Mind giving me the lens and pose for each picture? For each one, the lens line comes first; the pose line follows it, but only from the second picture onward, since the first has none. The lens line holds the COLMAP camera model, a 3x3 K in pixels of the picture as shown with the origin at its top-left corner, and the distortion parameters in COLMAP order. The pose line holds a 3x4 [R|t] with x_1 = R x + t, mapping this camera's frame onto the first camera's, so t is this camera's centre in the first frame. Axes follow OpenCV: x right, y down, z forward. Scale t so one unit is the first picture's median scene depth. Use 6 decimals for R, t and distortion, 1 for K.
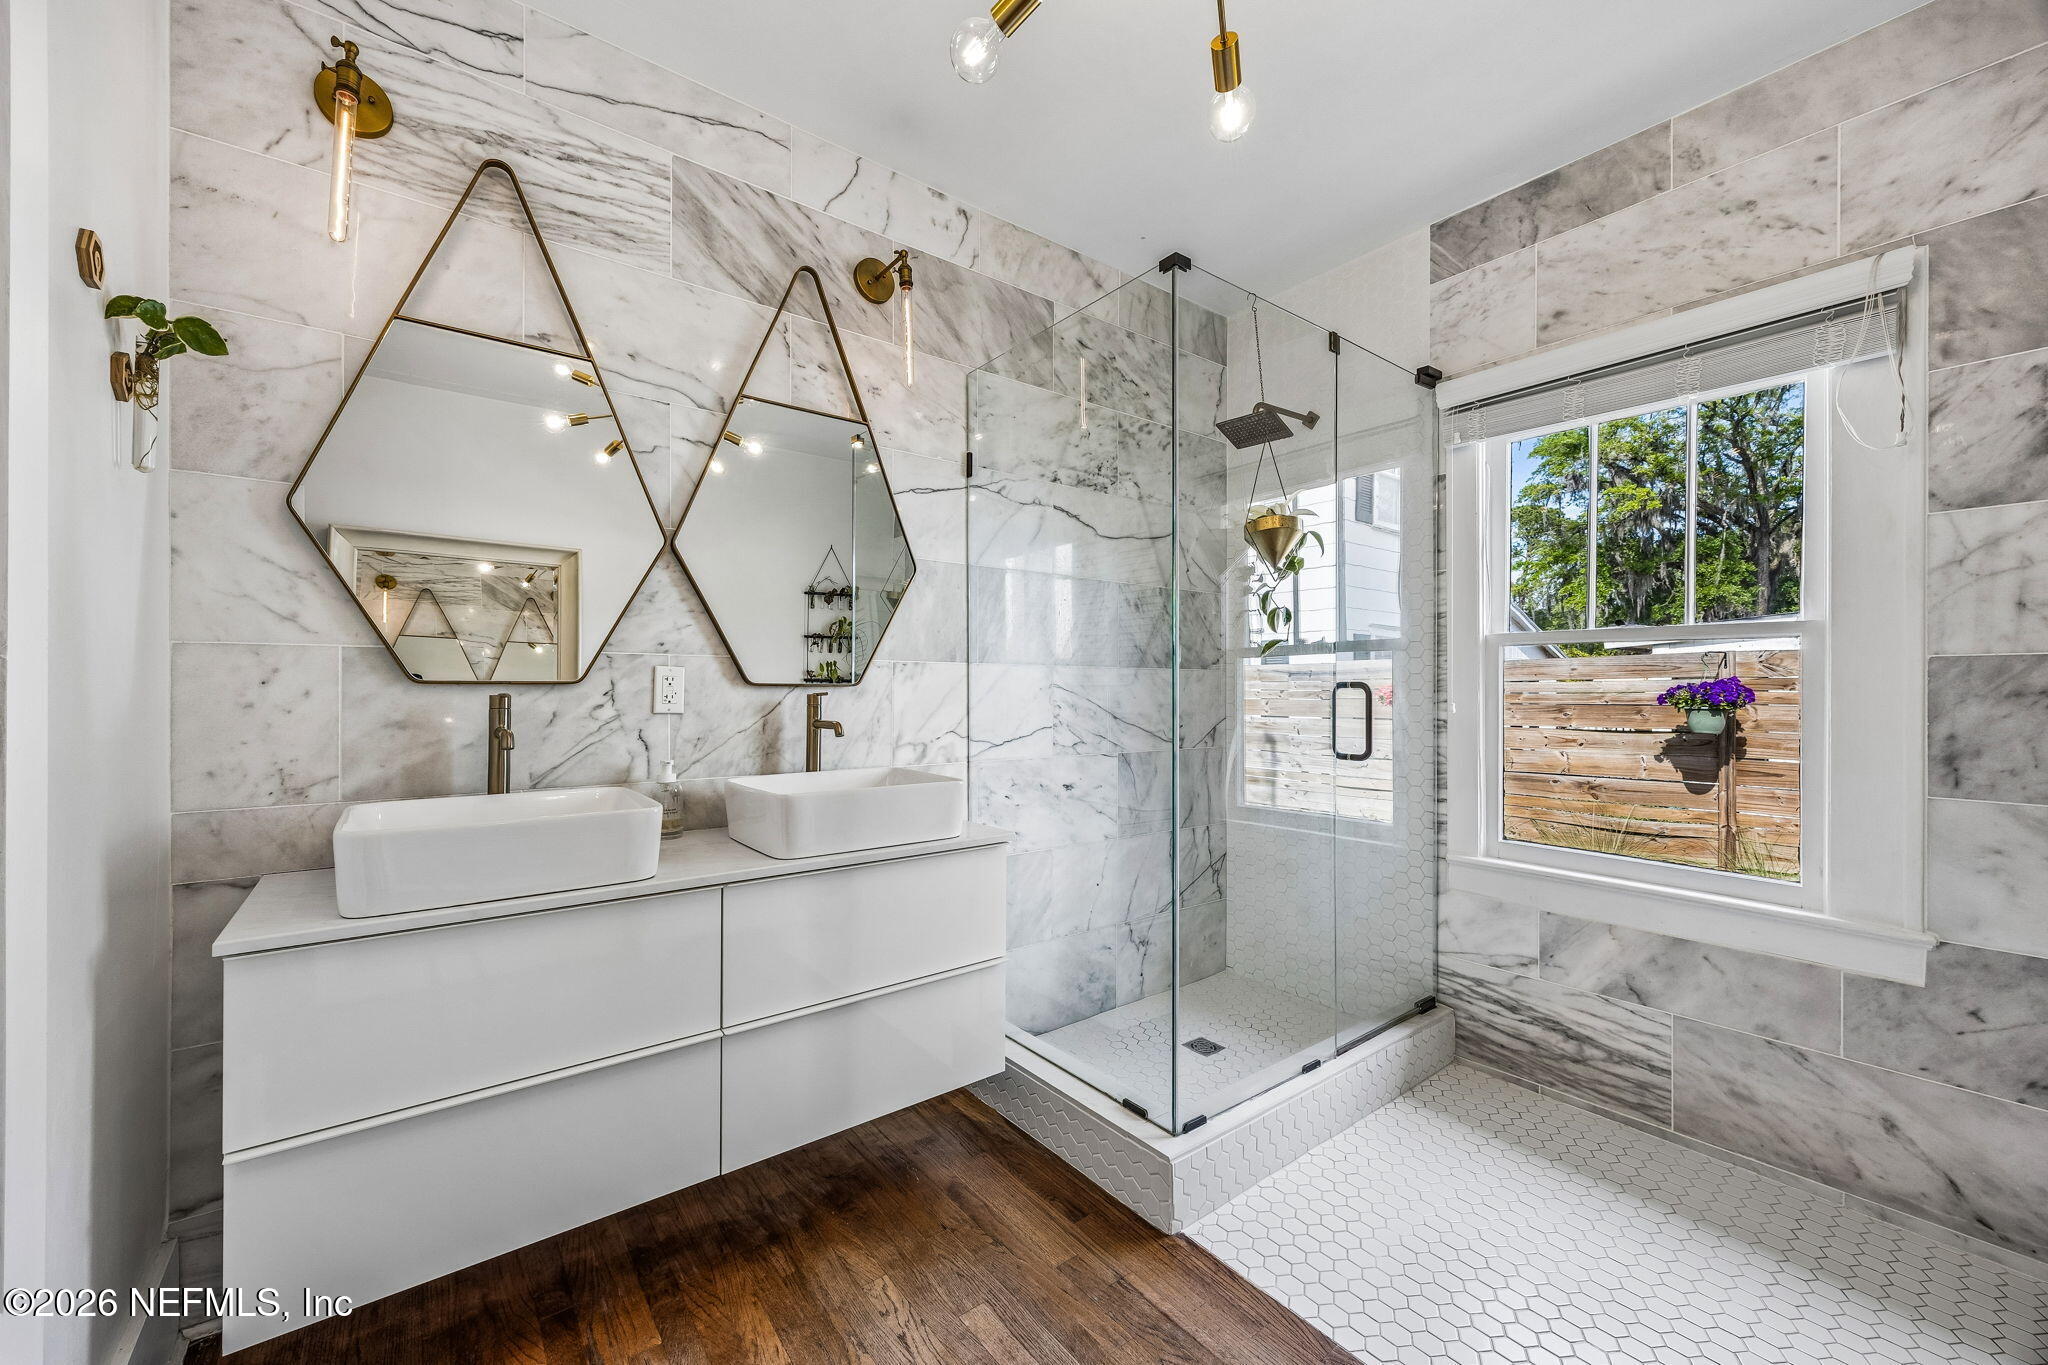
lens RADIAL K [[791.8, 0, 1013.4], [0, 791.8, 685.6], [0, 0, 1]] dist [0.007143, 0.001199]
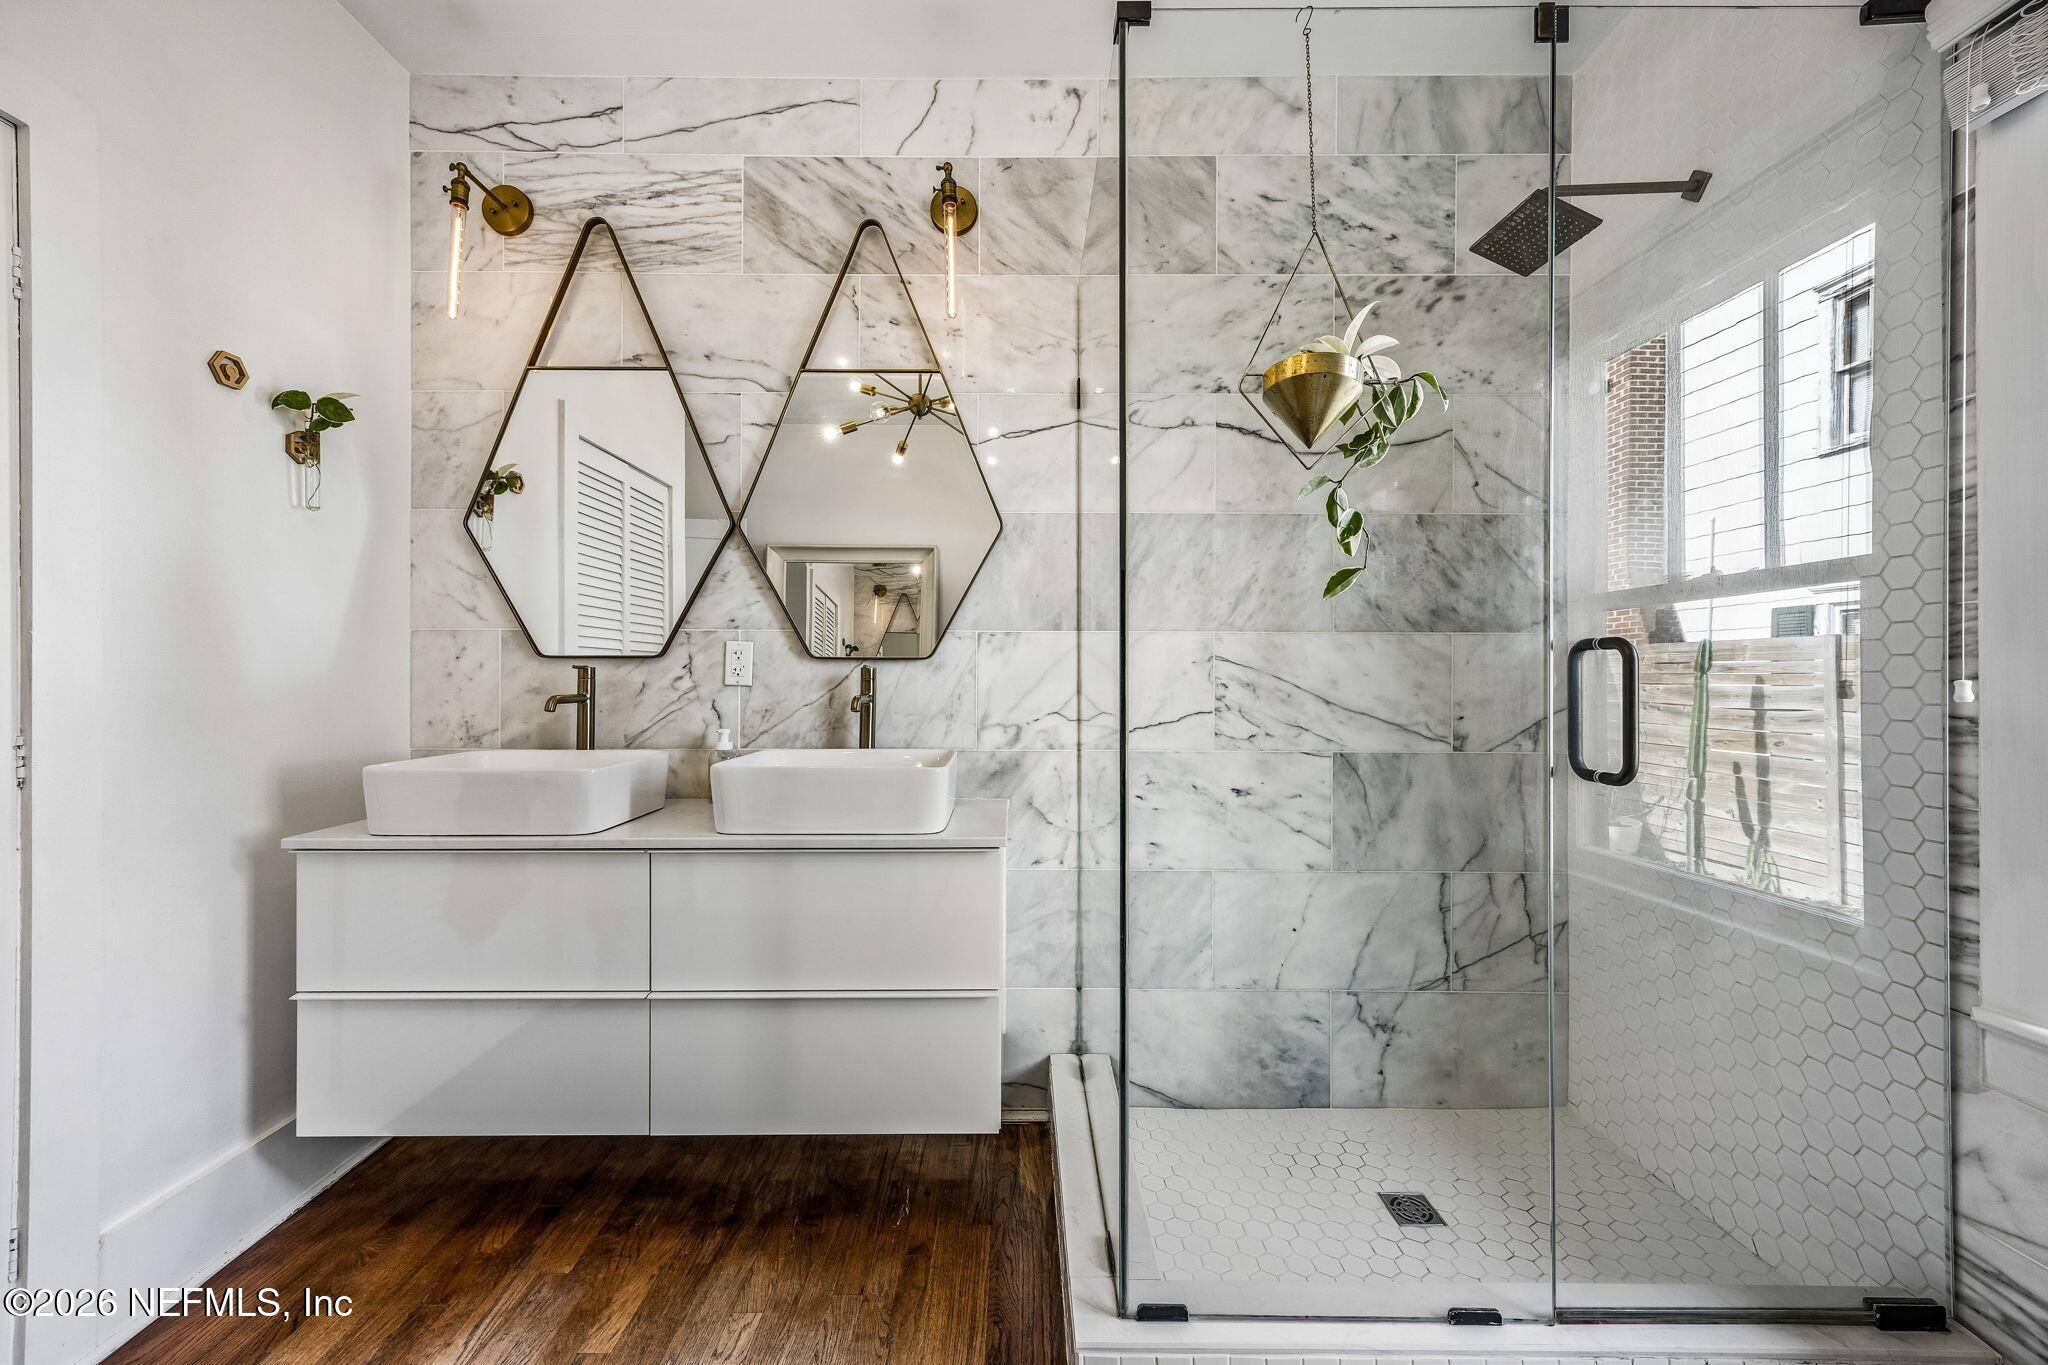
lens RADIAL K [[791.8, 0, 1020.9], [0, 791.8, 674.7], [0, 0, 1]] dist [0.007143, 0.001199]
pose [[0.797645, -0.002429, -0.603122, 0.444144], [0.002515, 0.999997, -0.000702, 0.019653], [0.603122, -0.000957, 0.797649, 0.336913]]
